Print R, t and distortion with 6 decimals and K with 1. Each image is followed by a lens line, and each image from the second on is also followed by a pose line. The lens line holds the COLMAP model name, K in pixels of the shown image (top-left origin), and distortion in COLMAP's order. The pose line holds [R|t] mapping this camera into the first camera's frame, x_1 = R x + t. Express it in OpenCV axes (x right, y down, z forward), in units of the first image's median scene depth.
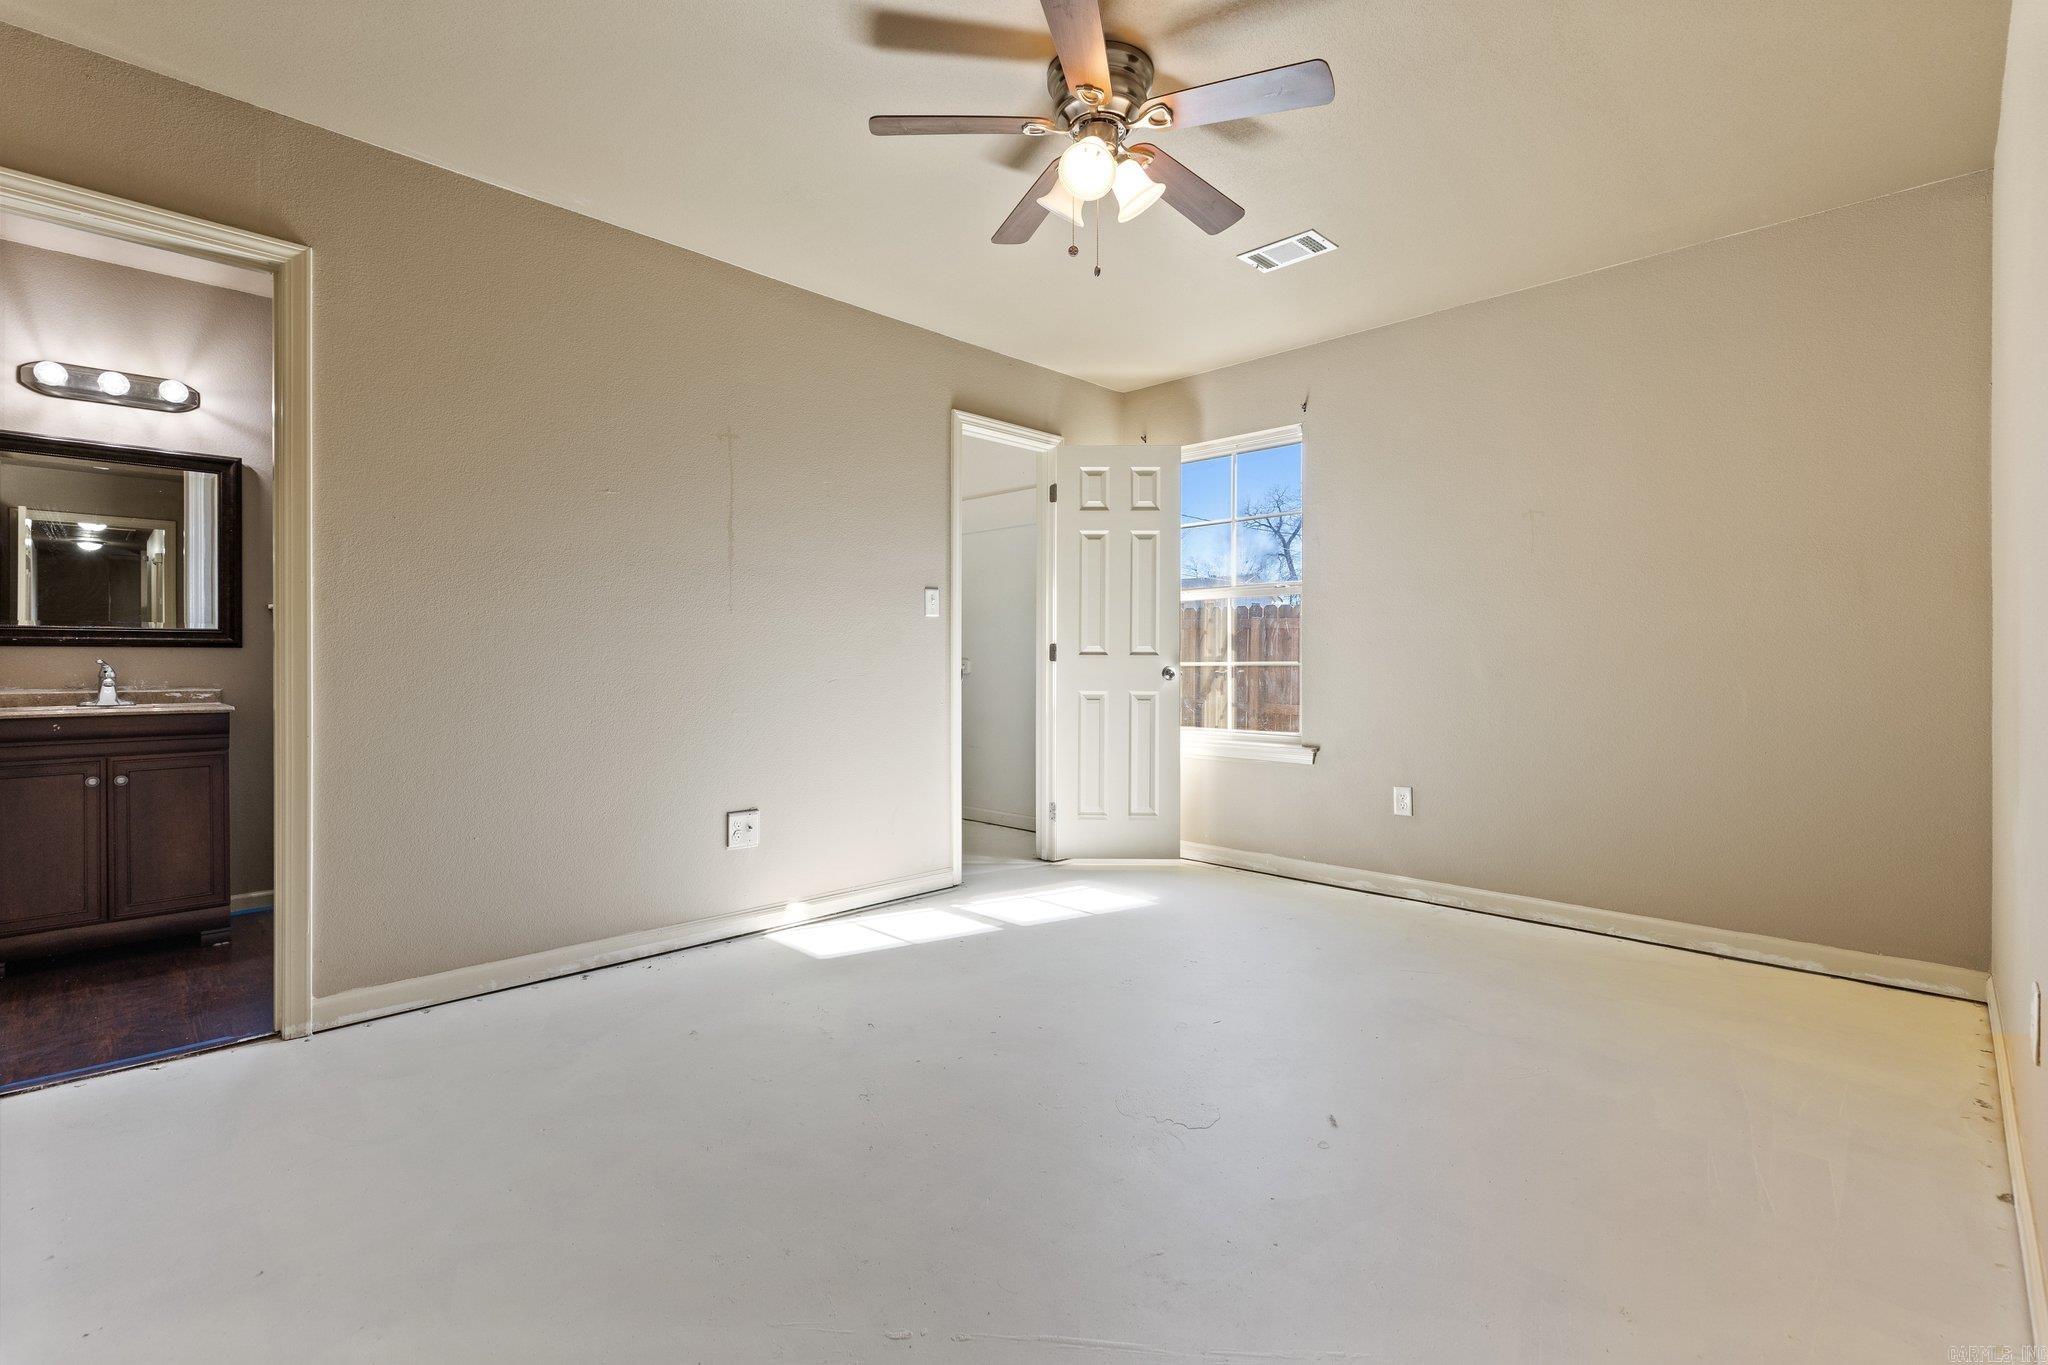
lens RADIAL K [[929.2, 0, 1020.3], [0, 929.2, 676.6], [0, 0, 1]] dist [0.007867, -0.000094]
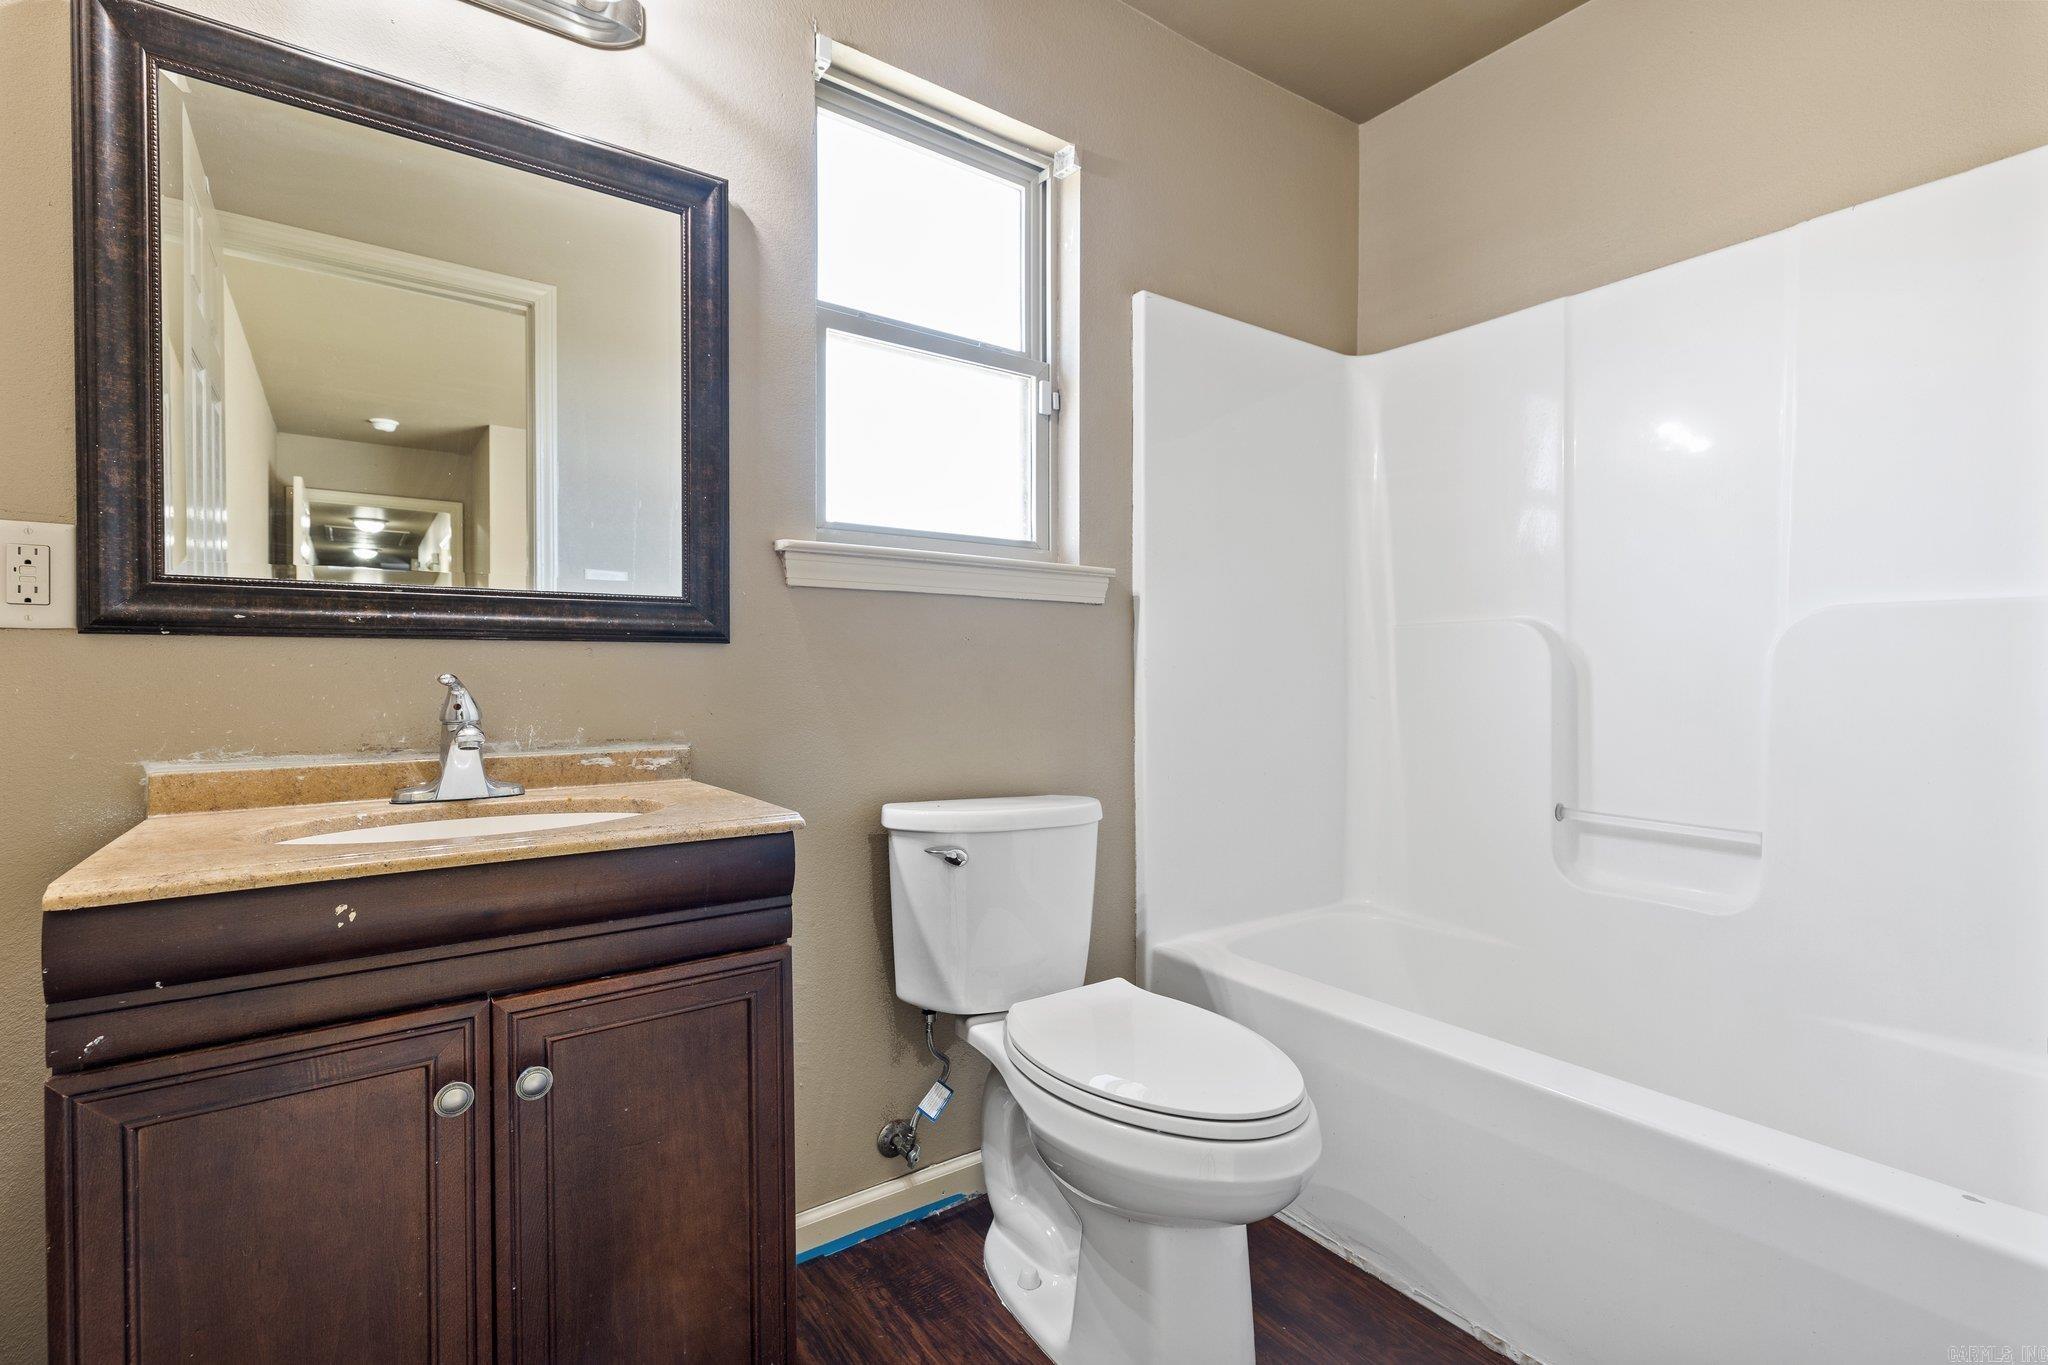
lens RADIAL K [[929.2, 0, 1032.7], [0, 929.2, 686.8], [0, 0, 1]] dist [0.007867, -0.000094]
pose [[0.987552, -0.002177, -0.157277, -0.698981], [0.002373, 0.999997, 0.001060, -0.012780], [0.157274, -0.001420, 0.987554, 0.676377]]
